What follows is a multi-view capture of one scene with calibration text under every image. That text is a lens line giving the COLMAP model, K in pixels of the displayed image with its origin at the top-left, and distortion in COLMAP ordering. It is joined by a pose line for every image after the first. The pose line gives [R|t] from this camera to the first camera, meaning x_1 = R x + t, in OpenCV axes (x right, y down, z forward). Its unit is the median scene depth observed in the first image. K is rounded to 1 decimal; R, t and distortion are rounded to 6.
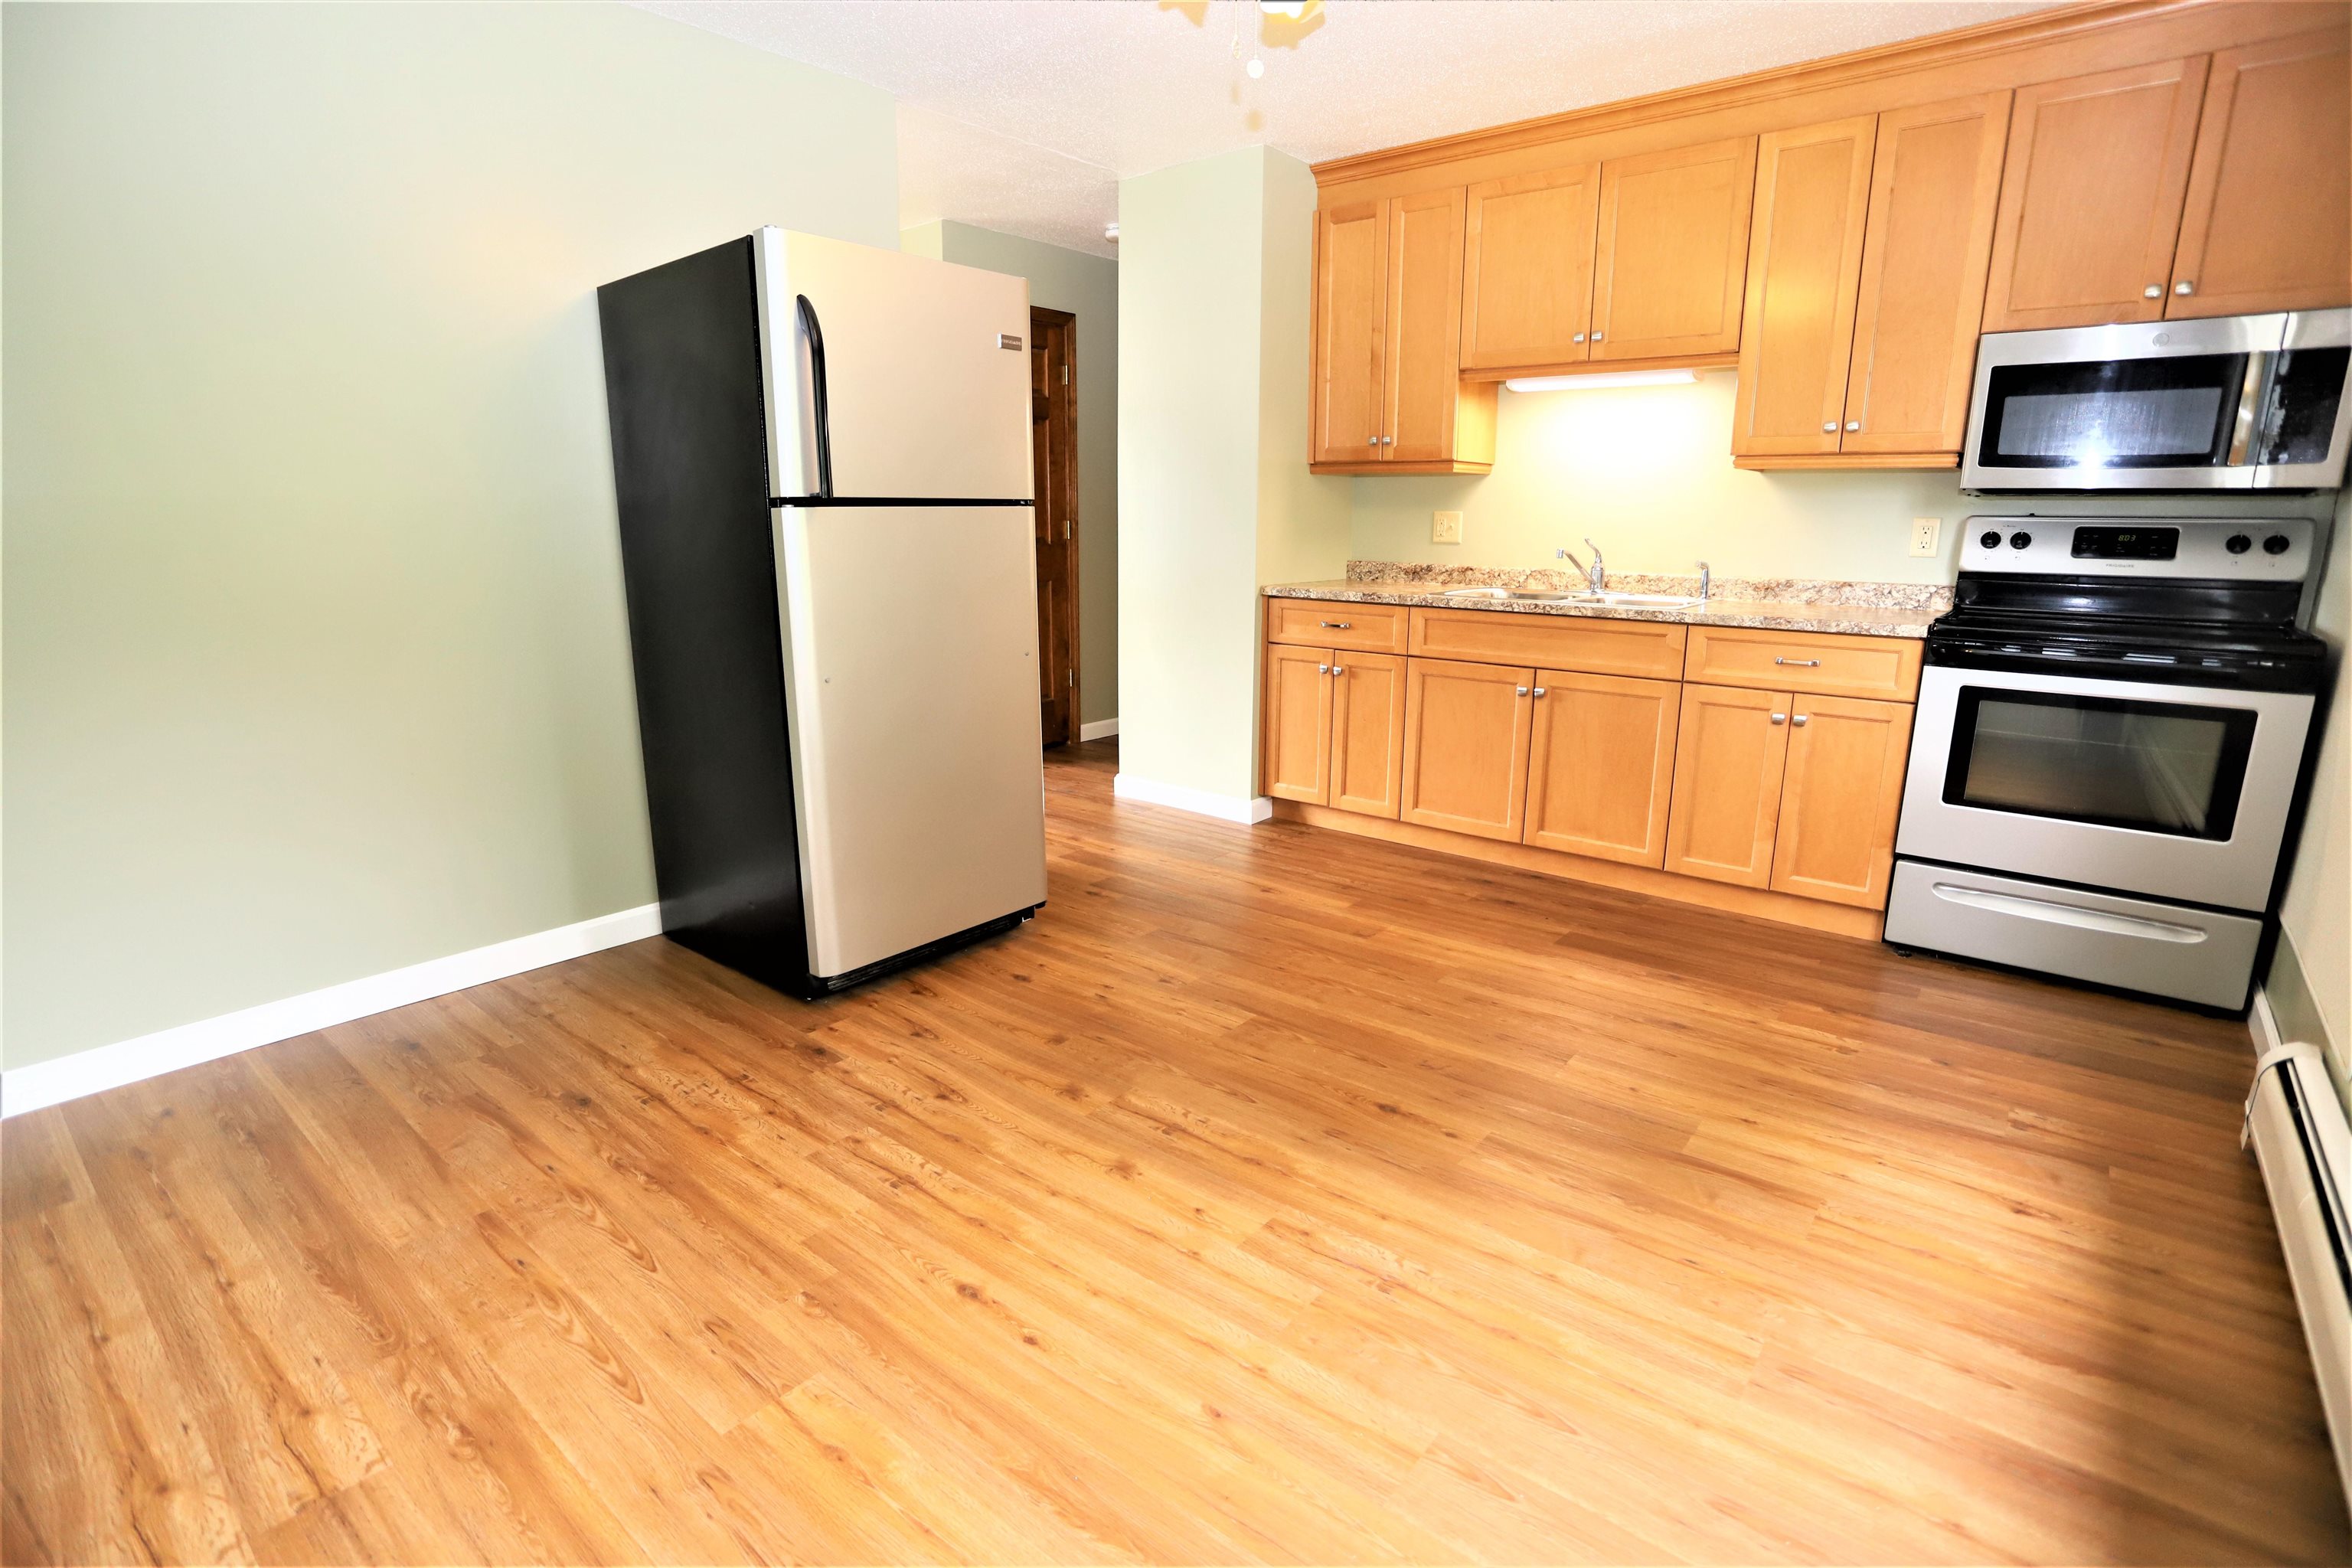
lens RADIAL K [[1138.3, 0, 1169.1], [0, 1138.3, 774.5], [0, 0, 1]] dist [-0.085730, 0.041516]
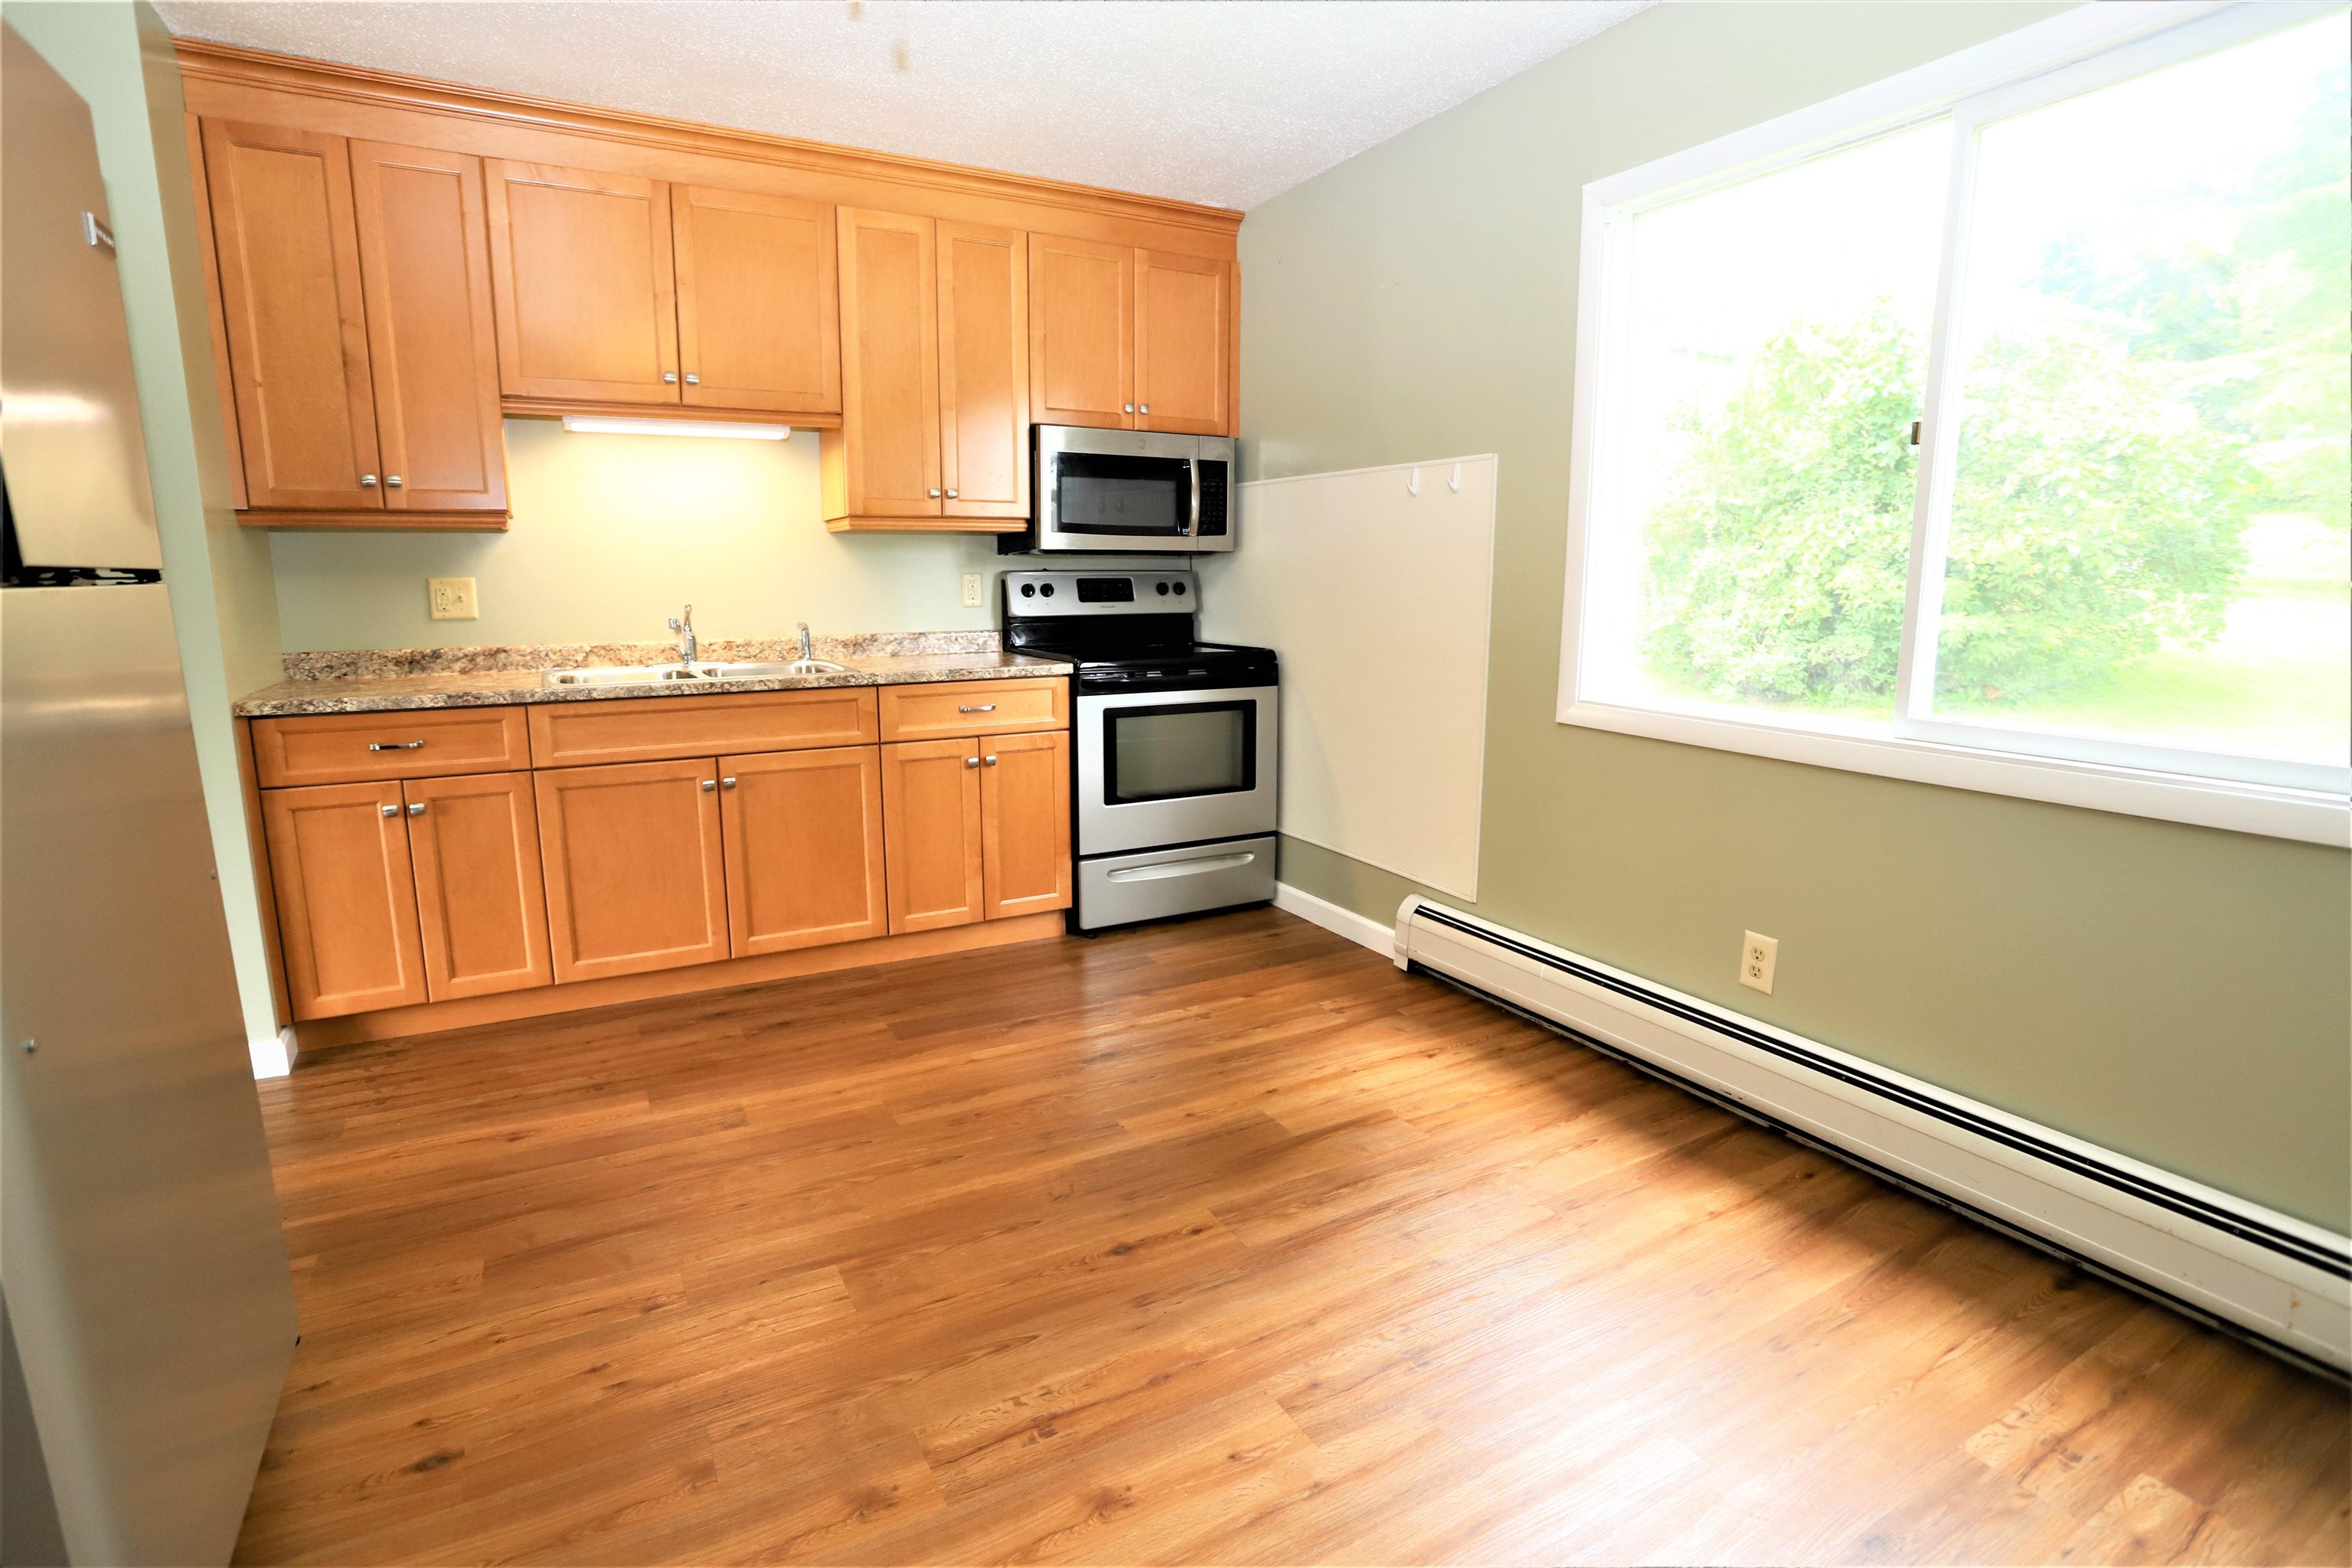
lens RADIAL K [[1138.3, 0, 1169.1], [0, 1138.3, 774.5], [0, 0, 1]] dist [-0.085730, 0.041516]
pose [[0.367878, -0.165777, 0.914977, -0.373433], [0.208420, 0.973645, 0.092608, -0.098004], [-0.906216, 0.156631, 0.392734, 0.391384]]
